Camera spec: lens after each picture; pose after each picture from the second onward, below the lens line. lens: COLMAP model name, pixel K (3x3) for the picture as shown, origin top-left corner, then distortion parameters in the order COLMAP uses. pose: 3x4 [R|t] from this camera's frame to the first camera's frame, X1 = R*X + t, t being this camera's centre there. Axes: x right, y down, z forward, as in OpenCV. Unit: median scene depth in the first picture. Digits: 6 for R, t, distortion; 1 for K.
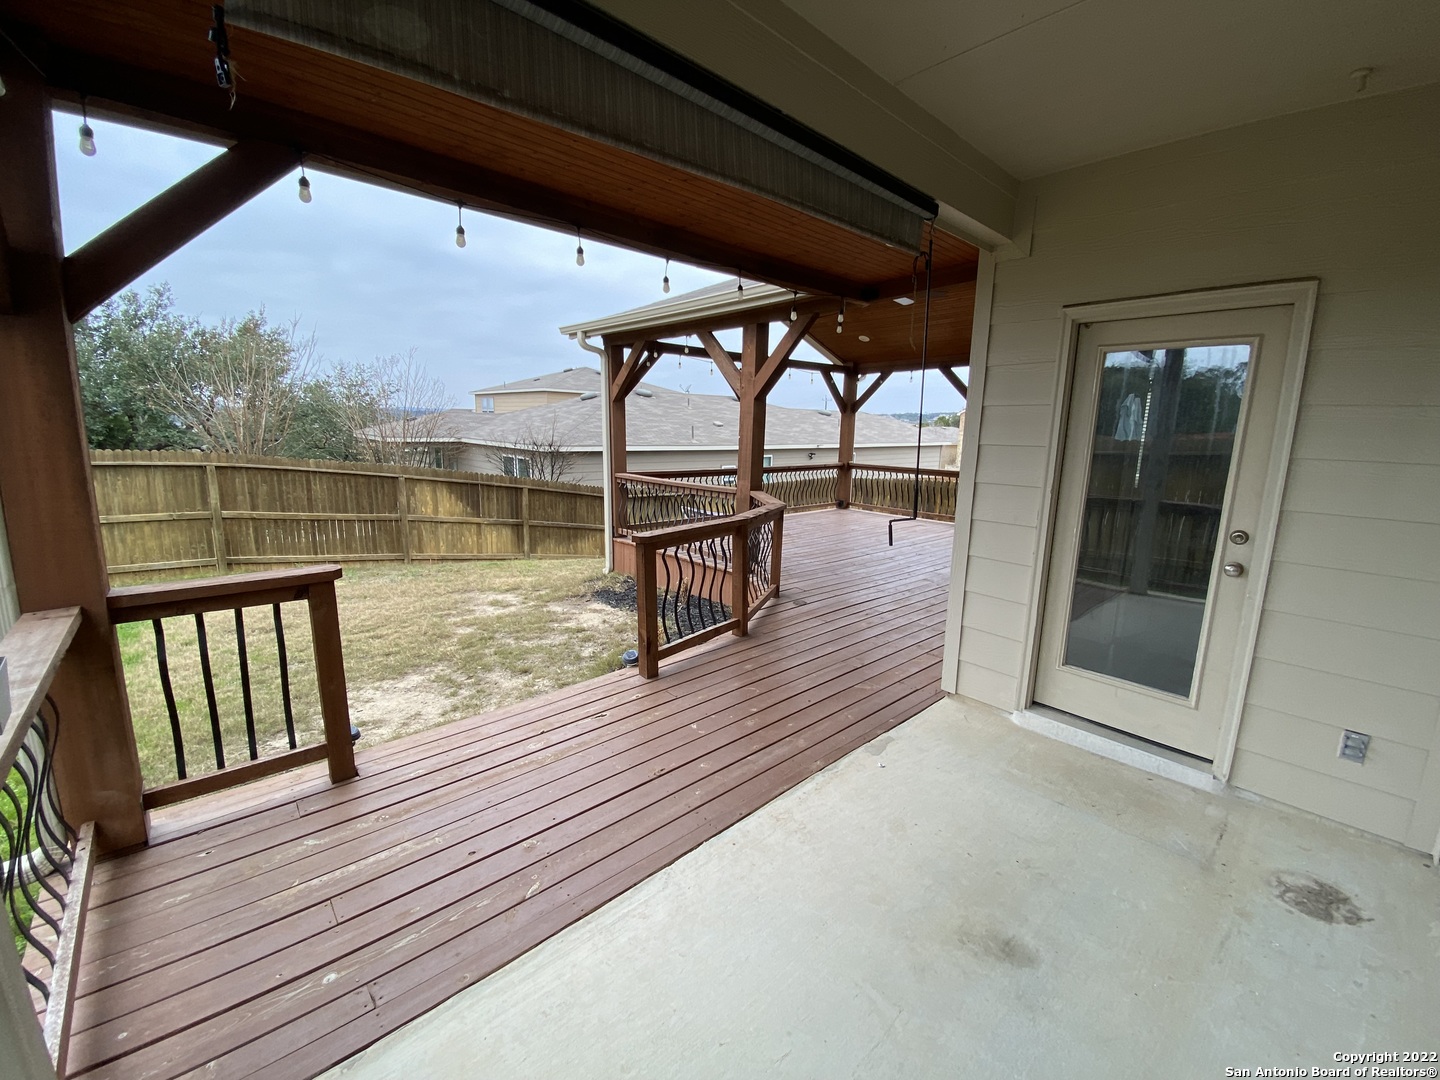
lens RADIAL K [[578.2, 0, 714.8], [0, 578.2, 532.7], [0, 0, 1]] dist [0.025165, -0.021319]
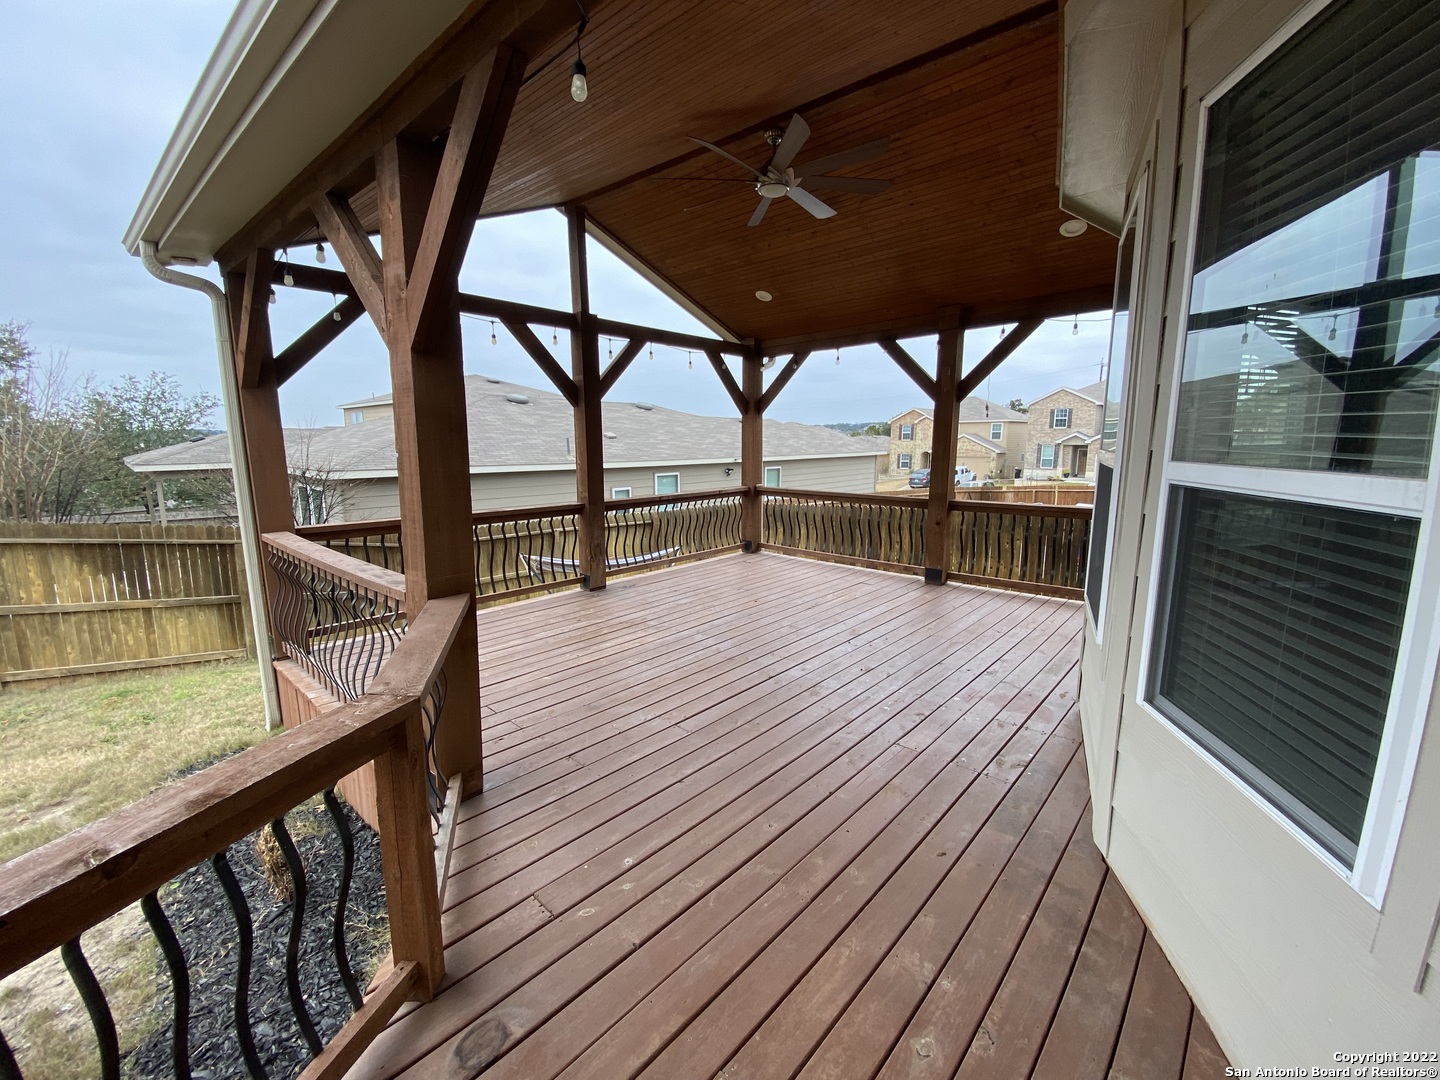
lens RADIAL K [[606.4, 0, 720.0], [0, 606.4, 540.0], [0, 0, 1]] dist [-0.029620, -0.000155]
pose [[0.992186, -0.038890, 0.118549, 0.106831], [0.040812, 0.999071, -0.013831, -0.051787], [-0.117901, 0.018561, 0.992852, 0.310552]]
